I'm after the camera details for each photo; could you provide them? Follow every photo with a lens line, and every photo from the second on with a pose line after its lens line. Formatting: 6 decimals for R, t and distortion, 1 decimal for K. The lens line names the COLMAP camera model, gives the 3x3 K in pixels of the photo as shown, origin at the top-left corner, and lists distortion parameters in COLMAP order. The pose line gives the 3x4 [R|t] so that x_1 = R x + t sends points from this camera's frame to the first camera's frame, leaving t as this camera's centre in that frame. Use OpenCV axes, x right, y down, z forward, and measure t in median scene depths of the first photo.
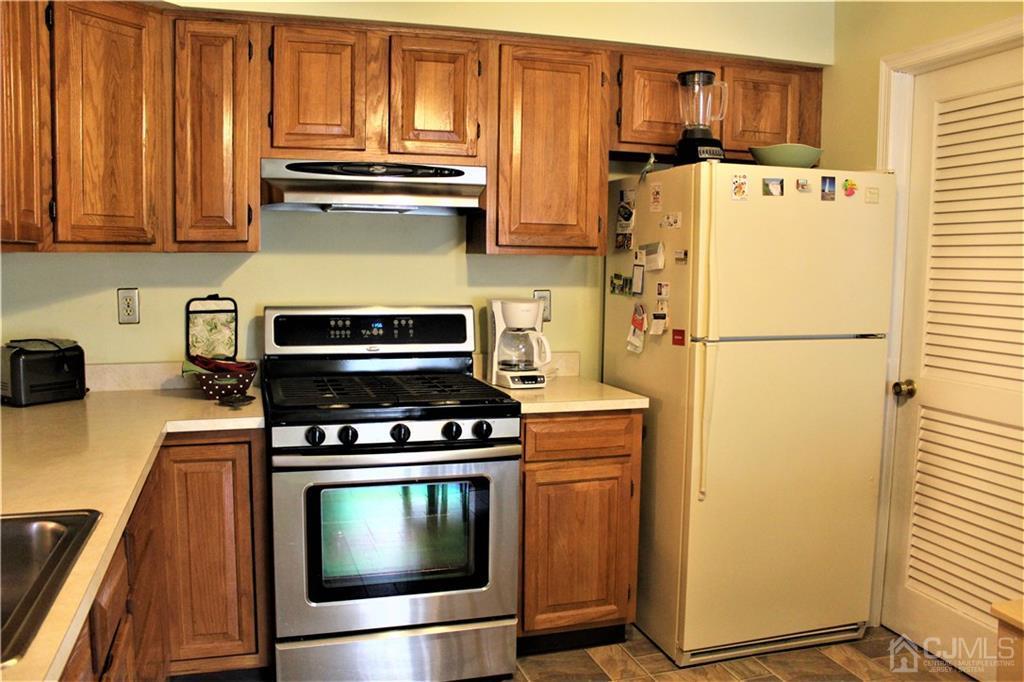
lens RADIAL K [[851.1, 0, 512.7], [0, 851.1, 341.1], [0, 0, 1]] dist [-0.160764, 0.126885]
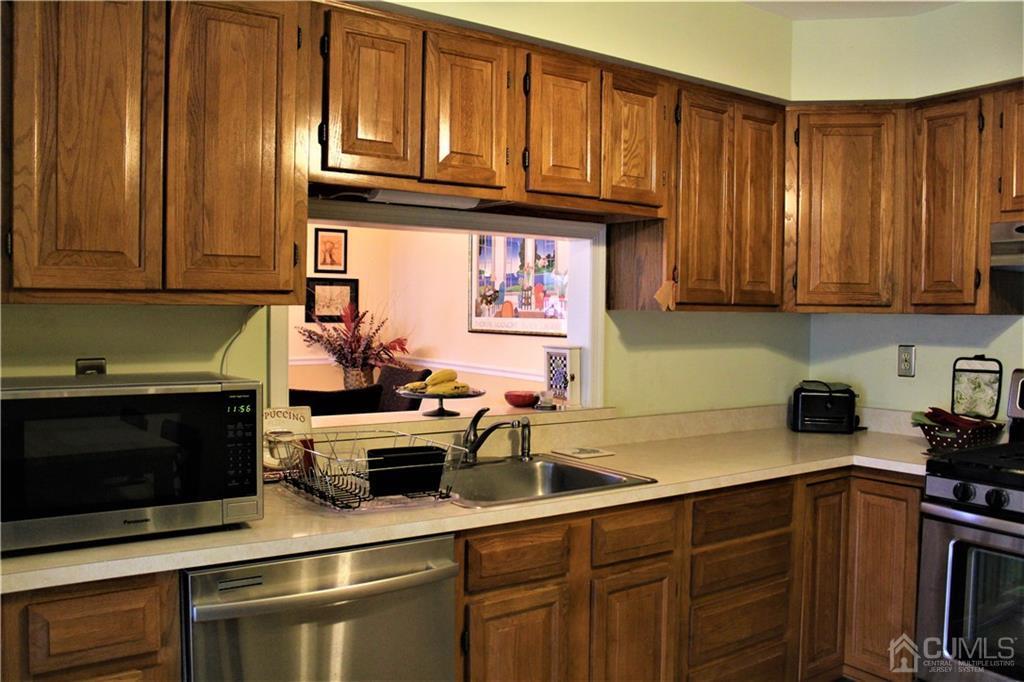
lens RADIAL K [[851.1, 0, 491.3], [0, 851.1, 336.4], [0, 0, 1]] dist [-0.160764, 0.126885]
pose [[0.282742, 0.019255, -0.959003, 0.498835], [-0.103102, 0.994616, -0.010428, -0.005830], [0.953639, 0.101824, 0.283205, 0.139016]]
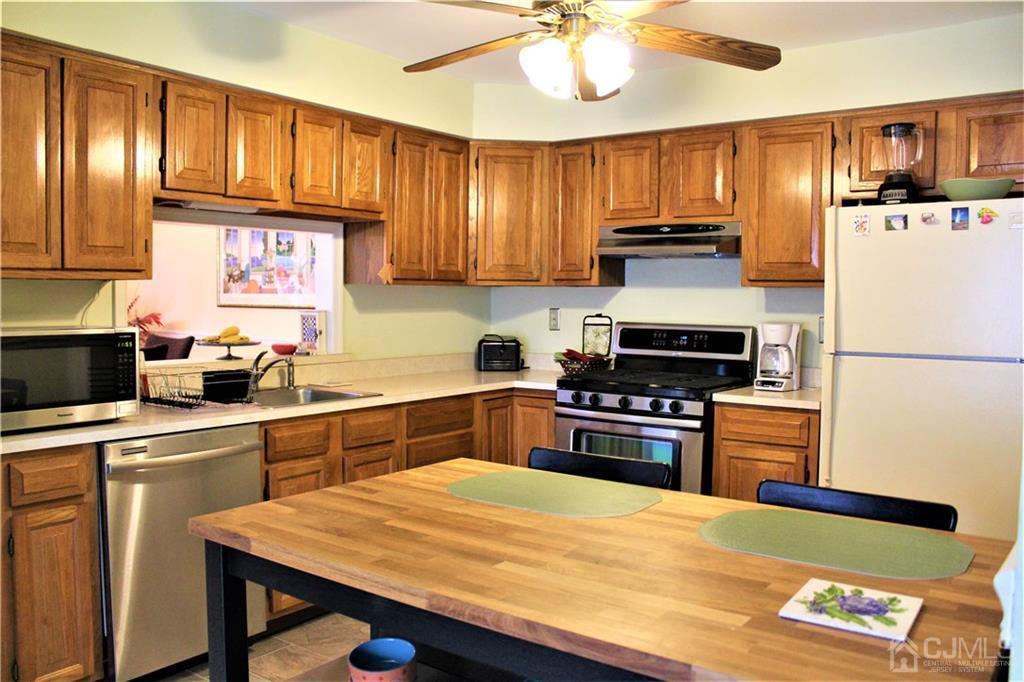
lens RADIAL K [[851.1, 0, 506.2], [0, 851.1, 333.4], [0, 0, 1]] dist [-0.160764, 0.126885]
pose [[0.592482, 0.028943, -0.805063, 0.905019], [-0.080802, 0.996450, -0.023643, 0.035709], [0.801521, 0.079059, 0.592717, -0.080762]]
